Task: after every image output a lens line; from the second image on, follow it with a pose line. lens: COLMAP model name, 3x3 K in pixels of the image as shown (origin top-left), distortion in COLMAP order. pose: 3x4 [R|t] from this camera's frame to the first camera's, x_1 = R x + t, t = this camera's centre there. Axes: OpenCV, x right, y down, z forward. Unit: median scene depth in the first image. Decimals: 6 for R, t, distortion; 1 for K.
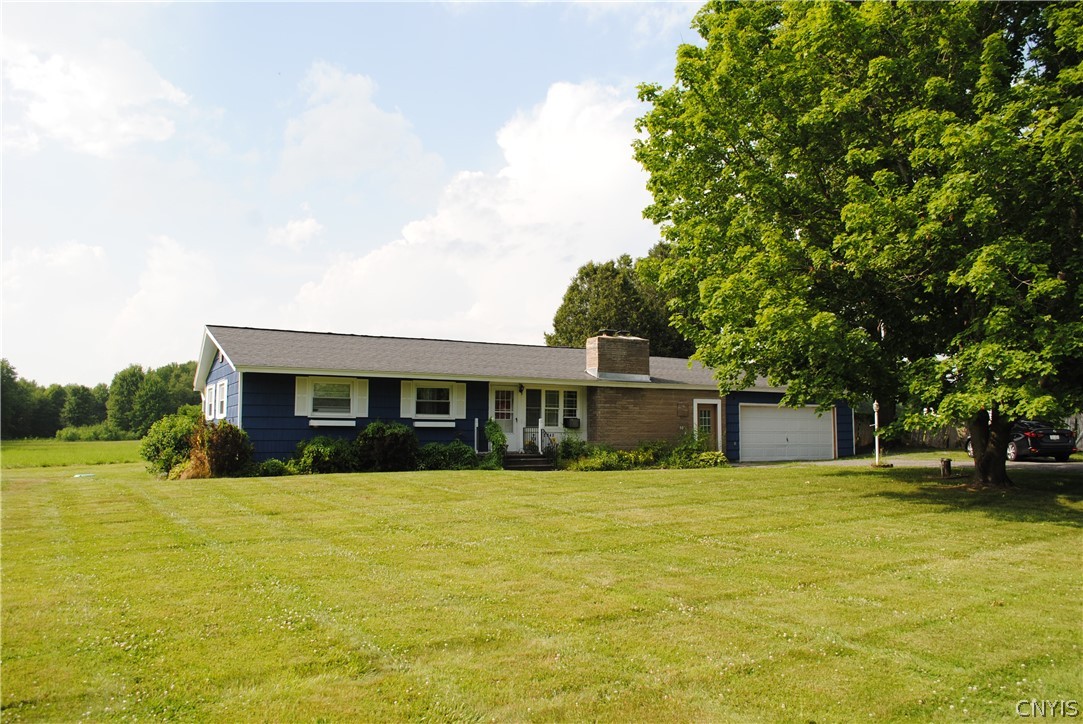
lens RADIAL K [[876.4, 0, 541.5], [0, 876.4, 362.0], [0, 0, 1]] dist [-0.071260, 0.007866]
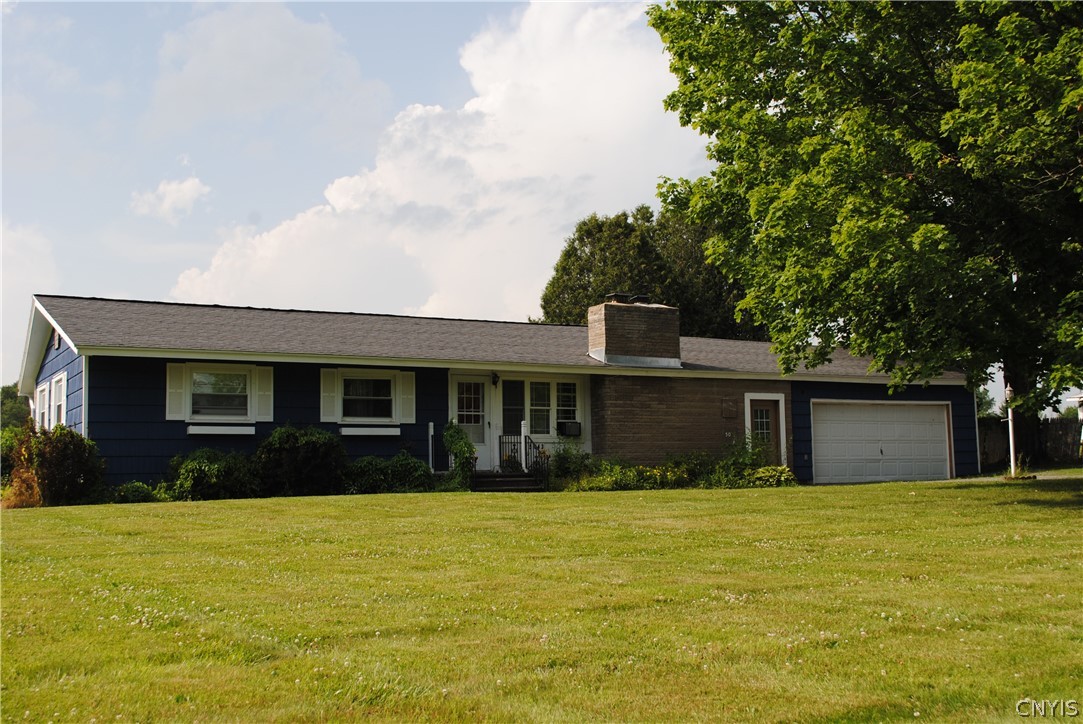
lens RADIAL K [[1258.0, 0, 541.5], [0, 1258.0, 362.0], [0, 0, 1]] dist [-0.041522, 0.017931]
pose [[0.999767, -0.018041, 0.011870, 0.002069], [0.018167, 0.999779, -0.010543, 0.031960], [-0.011677, 0.010756, 0.999874, 0.007657]]
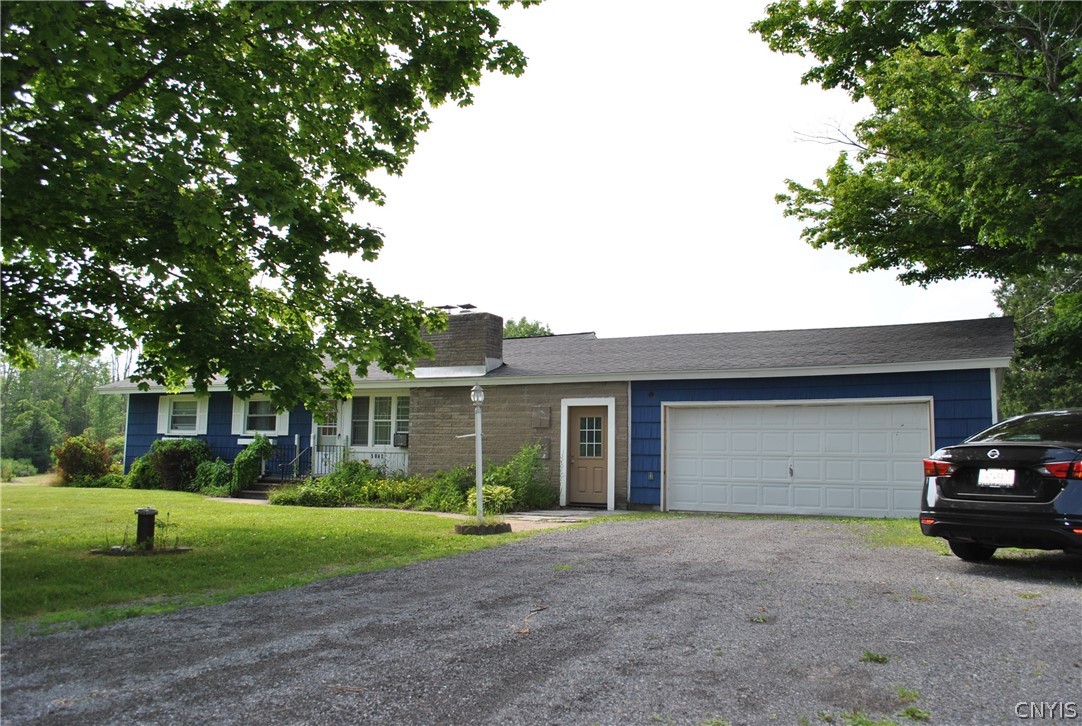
lens RADIAL K [[875.5, 0, 541.0], [0, 875.5, 363.0], [0, 0, 1]] dist [-0.071260, 0.007866]
pose [[0.550095, -0.083973, -0.830869, 0.837902], [0.056866, 0.996389, -0.063051, 0.068970], [0.833163, -0.012564, 0.552884, 0.827101]]
